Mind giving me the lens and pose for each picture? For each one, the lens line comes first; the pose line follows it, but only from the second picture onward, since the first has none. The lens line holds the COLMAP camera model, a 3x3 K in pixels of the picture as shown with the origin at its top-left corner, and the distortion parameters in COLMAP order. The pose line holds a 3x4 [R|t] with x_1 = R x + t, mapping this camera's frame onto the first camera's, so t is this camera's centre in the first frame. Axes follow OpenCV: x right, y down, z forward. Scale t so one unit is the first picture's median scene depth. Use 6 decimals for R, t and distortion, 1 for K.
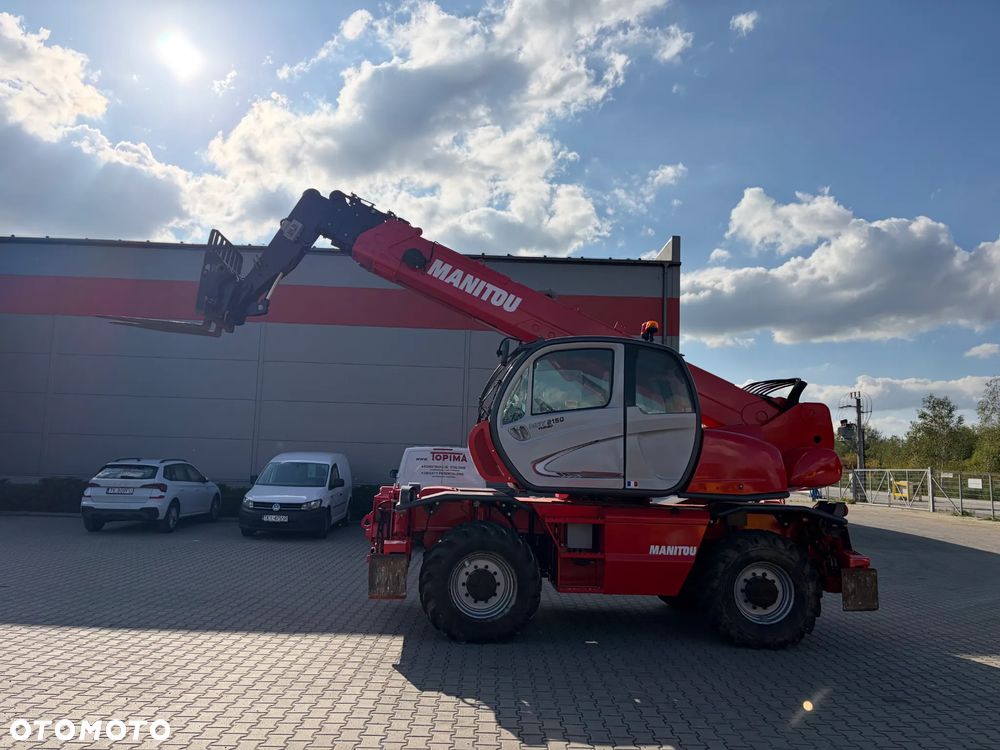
lens RADIAL K [[765.2, 0, 485.2], [0, 765.2, 371.8], [0, 0, 1]] dist [0.037960, -0.003827]
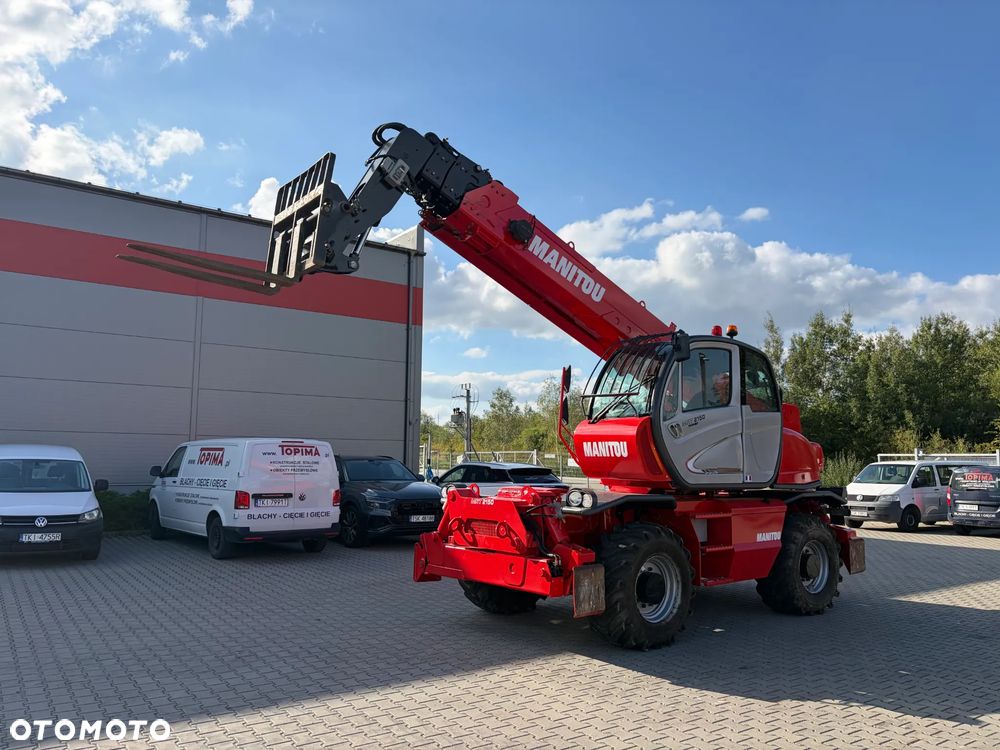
lens RADIAL K [[764.6, 0, 516.3], [0, 764.6, 387.9], [0, 0, 1]] dist [0.047393, -0.053424]
pose [[0.820152, 0.032681, 0.571211, -0.591446], [-0.056067, 0.998153, 0.023393, 0.012145], [-0.569392, -0.051212, 0.820470, 0.269541]]
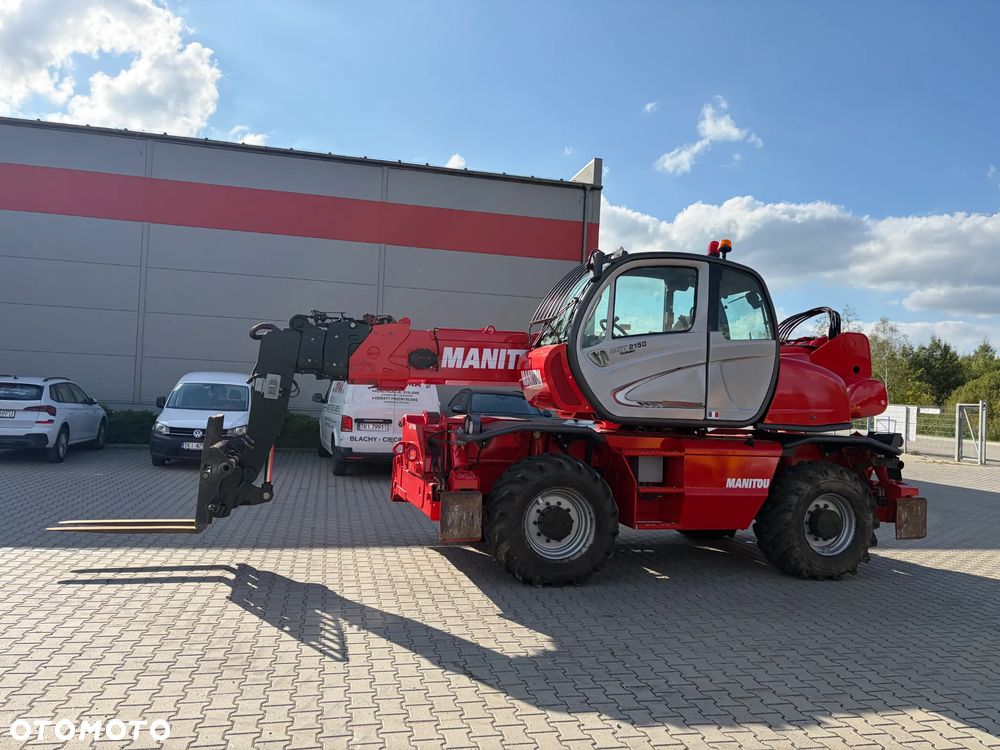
lens RADIAL K [[767.8, 0, 491.0], [0, 767.8, 376.9], [0, 0, 1]] dist [0.042952, -0.000724]
pose [[0.978005, 0.016579, 0.207923, -0.232057], [-0.038476, 0.994069, 0.101714, 0.013262], [-0.205003, -0.107477, 0.972842, 0.125253]]
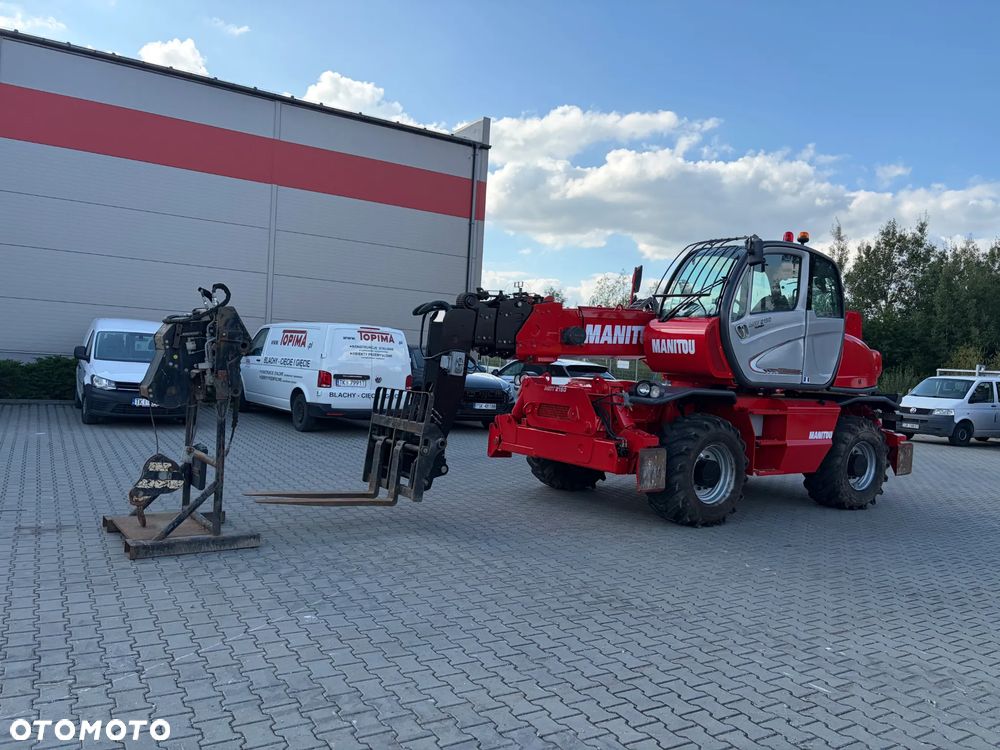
lens RADIAL K [[762.9, 0, 505.2], [0, 762.9, 392.5], [0, 0, 1]] dist [0.035903, -0.012722]
pose [[0.860151, -0.002593, 0.510033, -0.660461], [-0.095336, 0.981545, 0.165772, 0.016919], [-0.501050, -0.191213, 0.844030, 0.227619]]
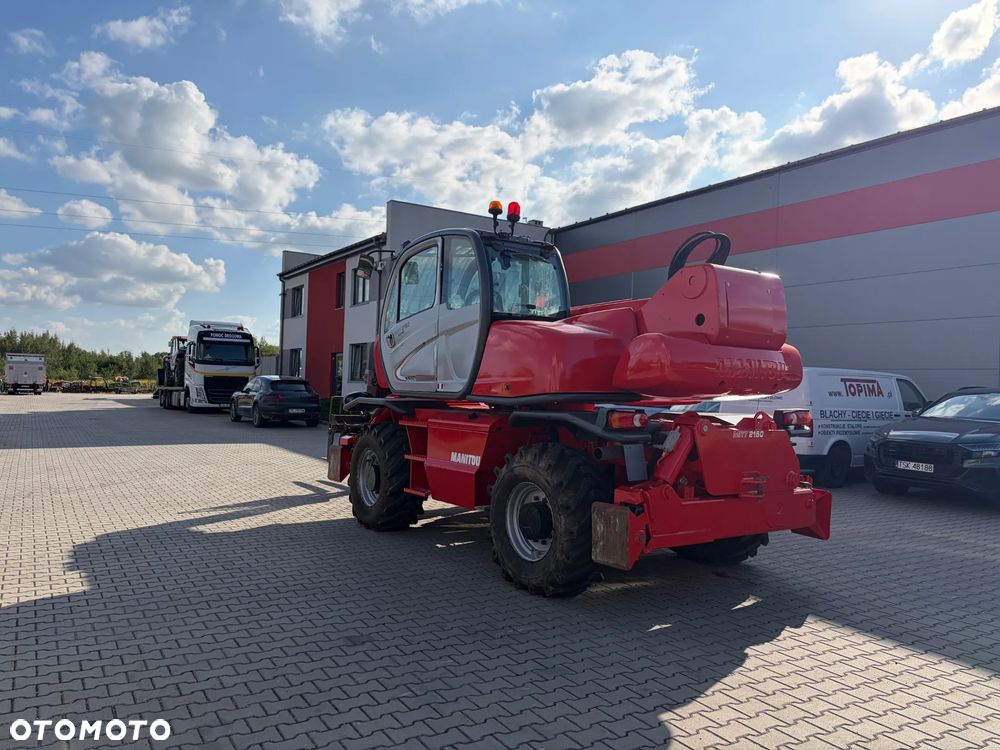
lens RADIAL K [[765.2, 0, 485.2], [0, 765.2, 371.8], [0, 0, 1]] dist [0.037960, -0.003827]
pose [[0.488355, -0.027193, -0.872221, 0.894874], [0.090776, 0.995675, 0.019783, 0.098599], [0.867911, -0.088838, 0.488711, 0.507498]]
